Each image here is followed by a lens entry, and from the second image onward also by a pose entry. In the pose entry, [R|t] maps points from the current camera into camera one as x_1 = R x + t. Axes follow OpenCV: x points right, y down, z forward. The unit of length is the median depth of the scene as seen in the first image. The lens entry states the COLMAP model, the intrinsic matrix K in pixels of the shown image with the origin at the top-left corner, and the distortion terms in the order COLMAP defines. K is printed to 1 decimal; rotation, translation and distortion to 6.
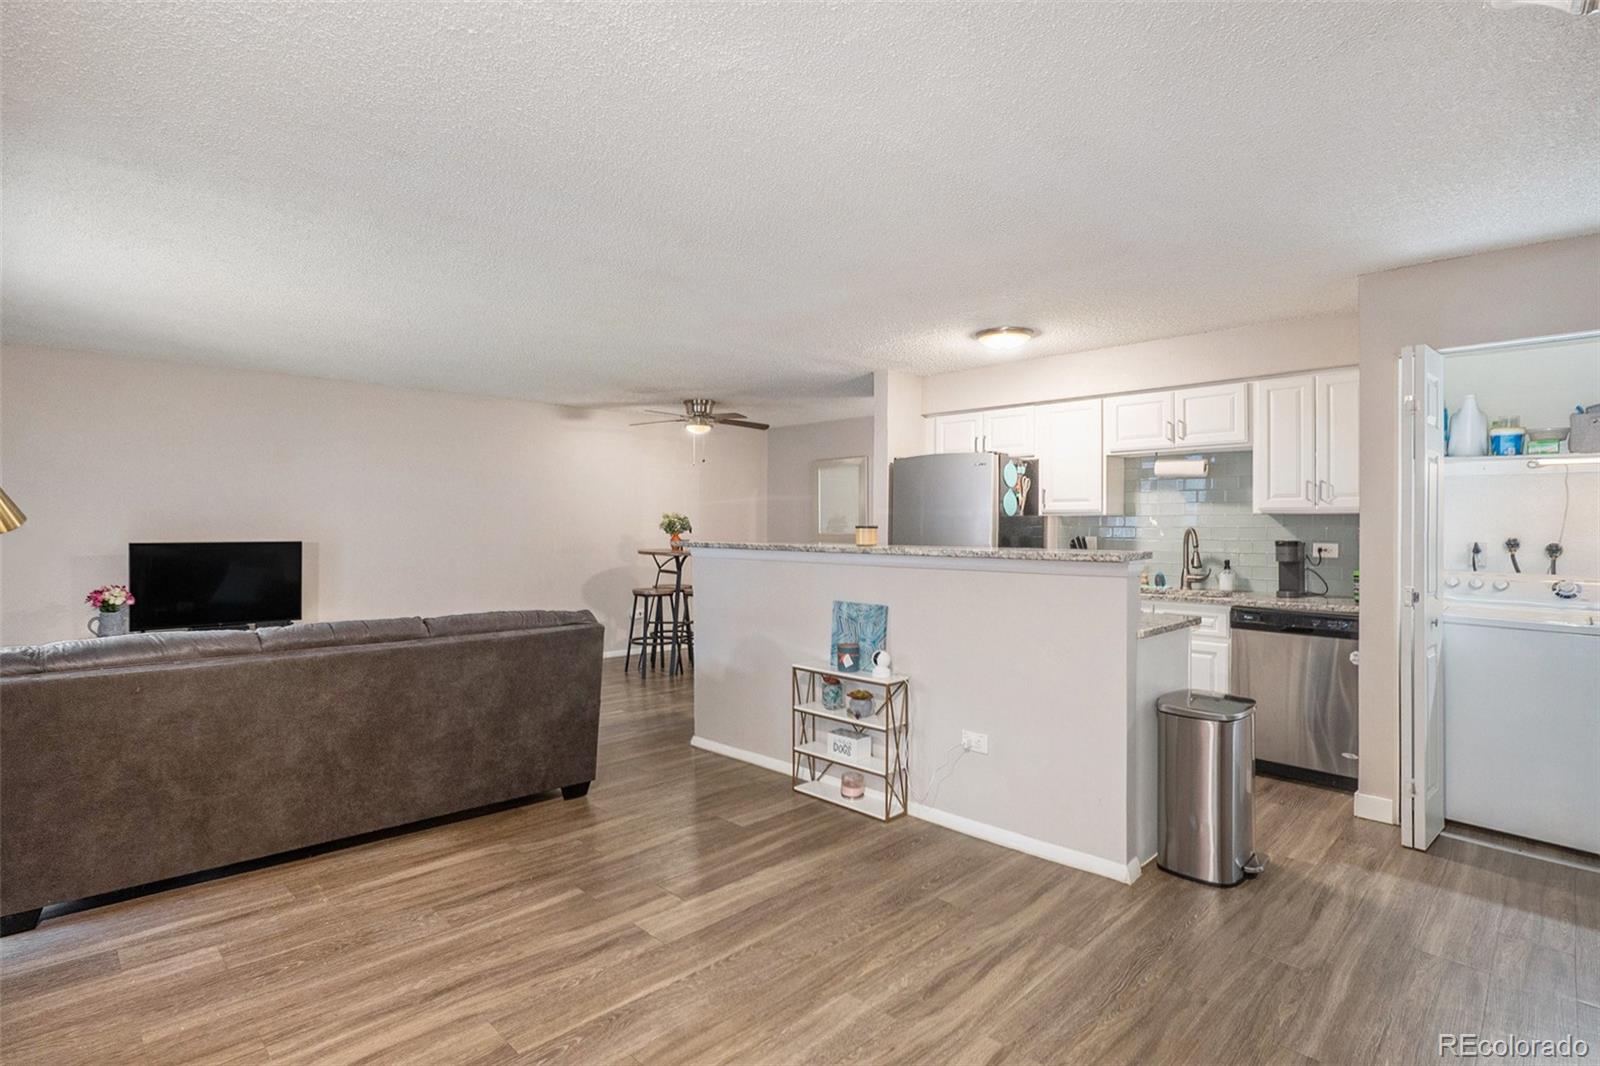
lens RADIAL K [[790.7, 0, 794.9], [0, 790.7, 520.1], [0, 0, 1]] dist [-0.001610, -0.000993]
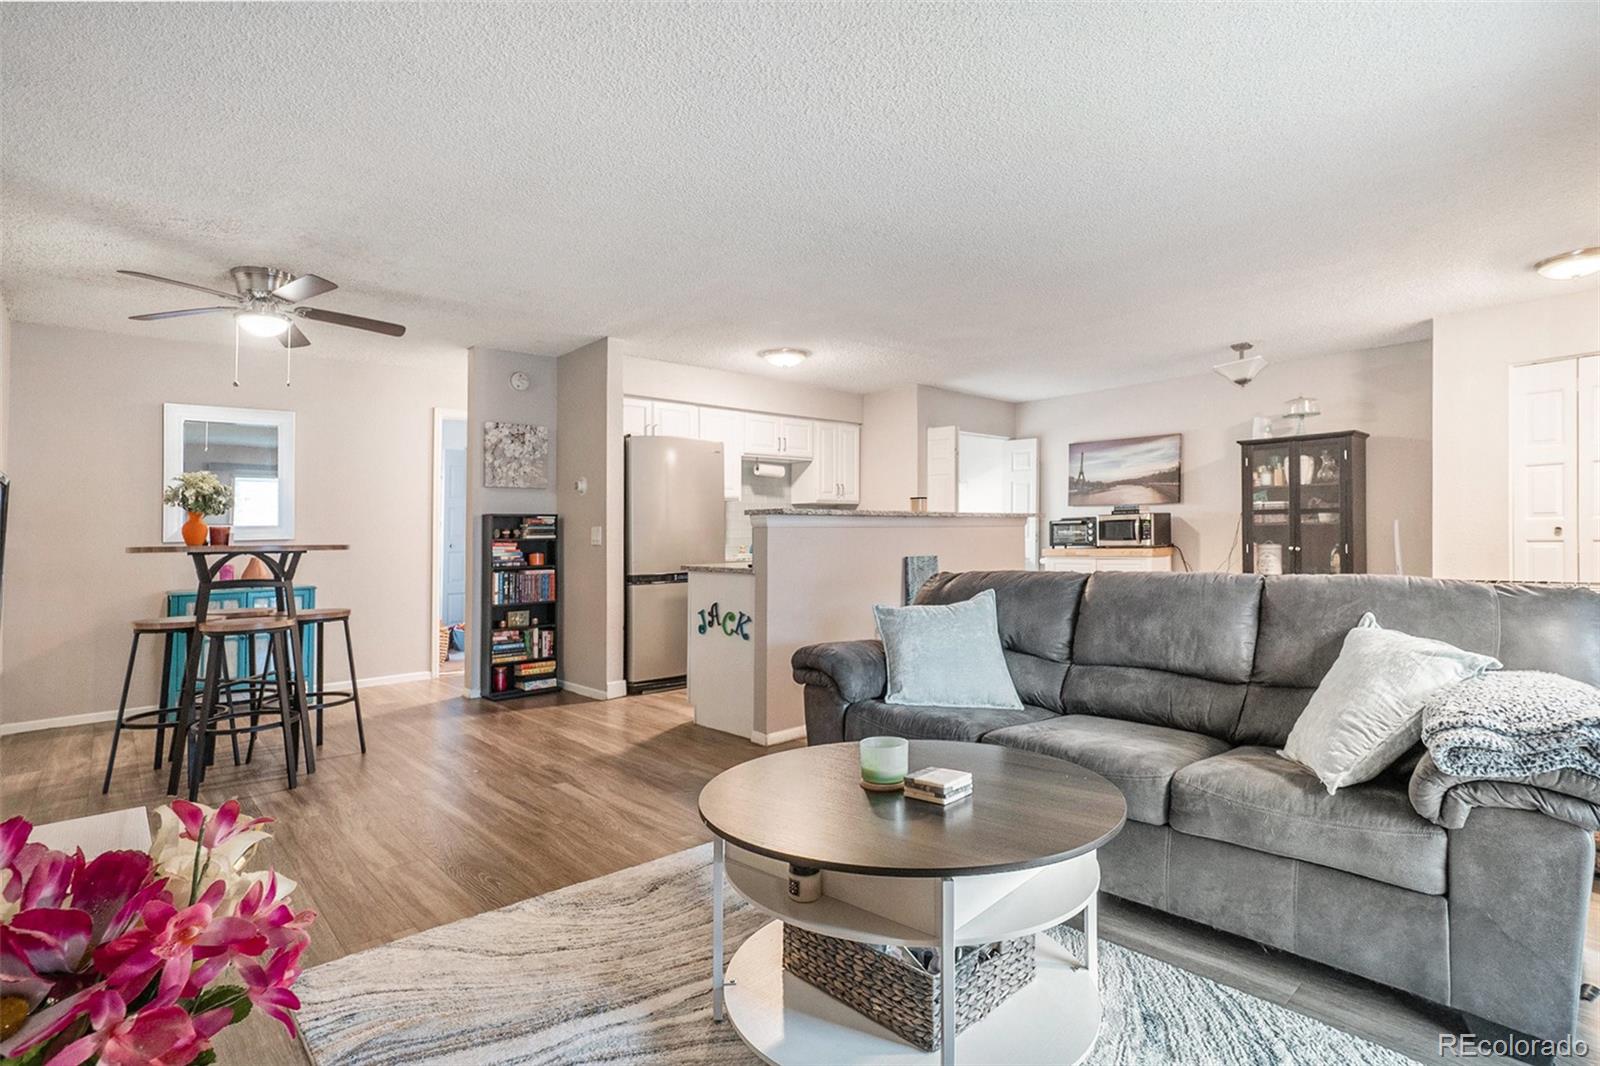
lens RADIAL K [[790.7, 0, 794.9], [0, 790.7, 520.1], [0, 0, 1]] dist [-0.001610, -0.000993]
pose [[0.060660, 0.021882, 0.997919, -1.034996], [0.006696, 0.999728, -0.022329, 0.064150], [-0.998136, 0.008037, 0.060497, 0.916344]]
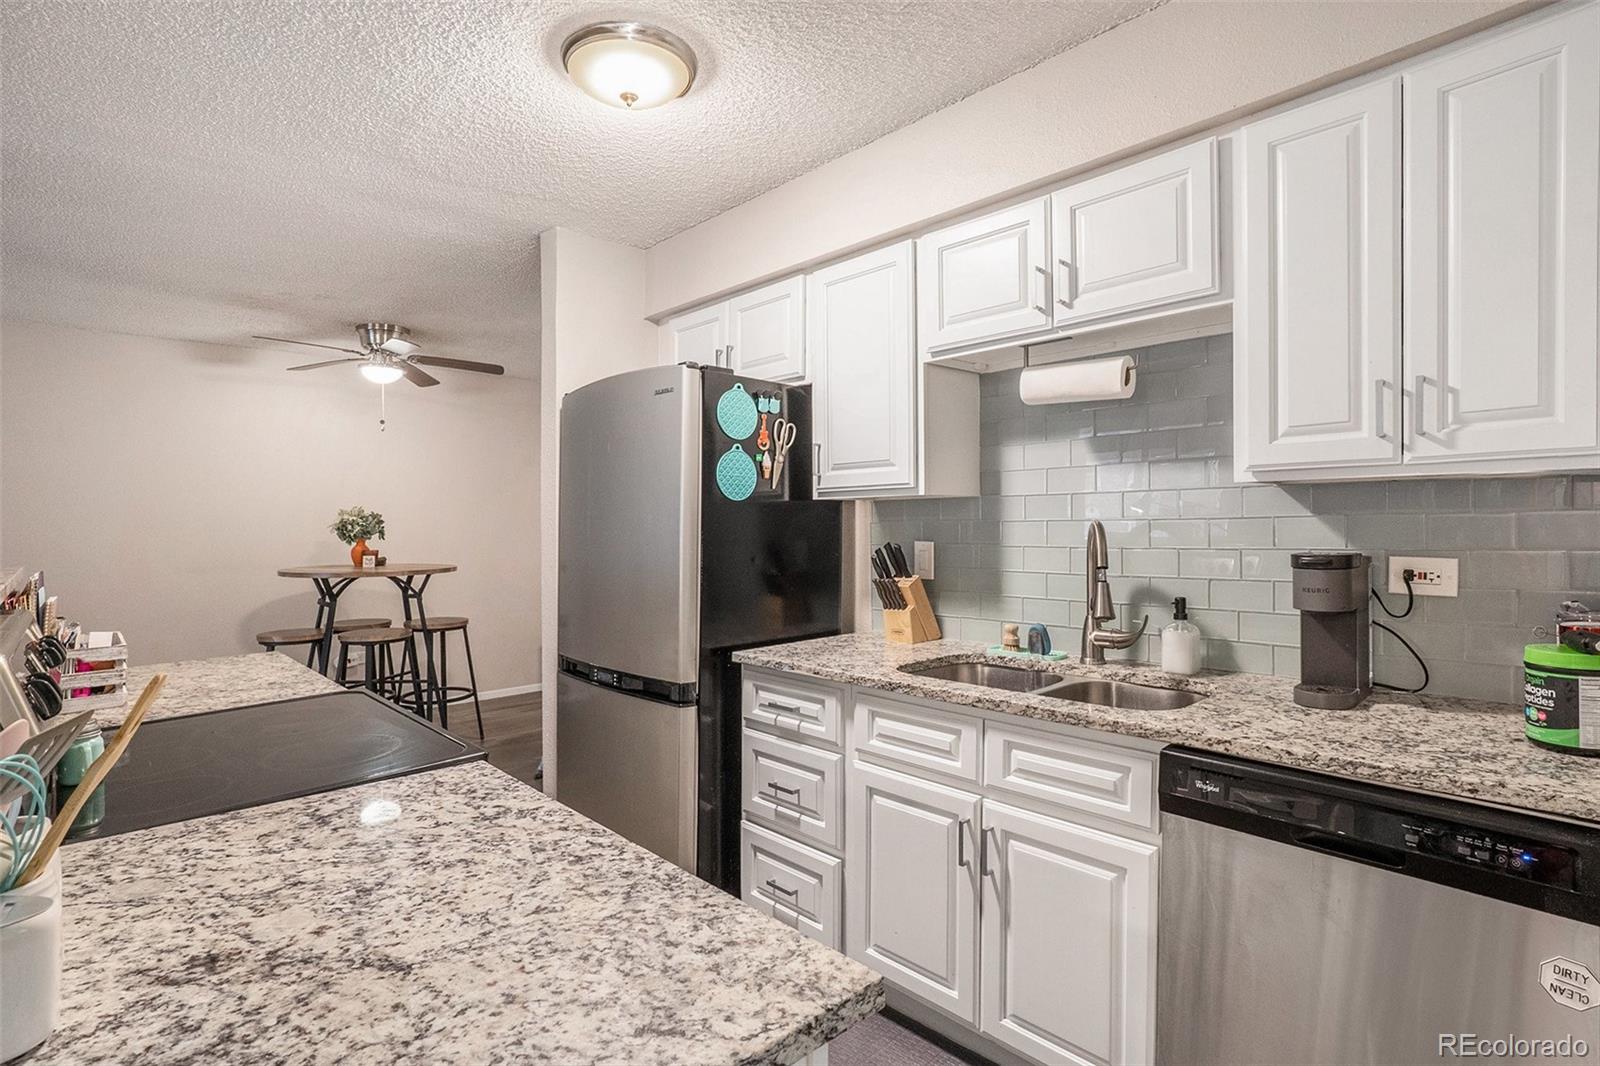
lens RADIAL K [[849.4, 0, 800.0], [0, 849.4, 533.0], [0, 0, 1]] dist [-0.000261, -0.001112]
pose [[0.999947, -0.010093, -0.001883, 0.360422], [0.010119, 0.999845, 0.014396, 0.007908], [0.001738, -0.014414, 0.999895, 0.572900]]
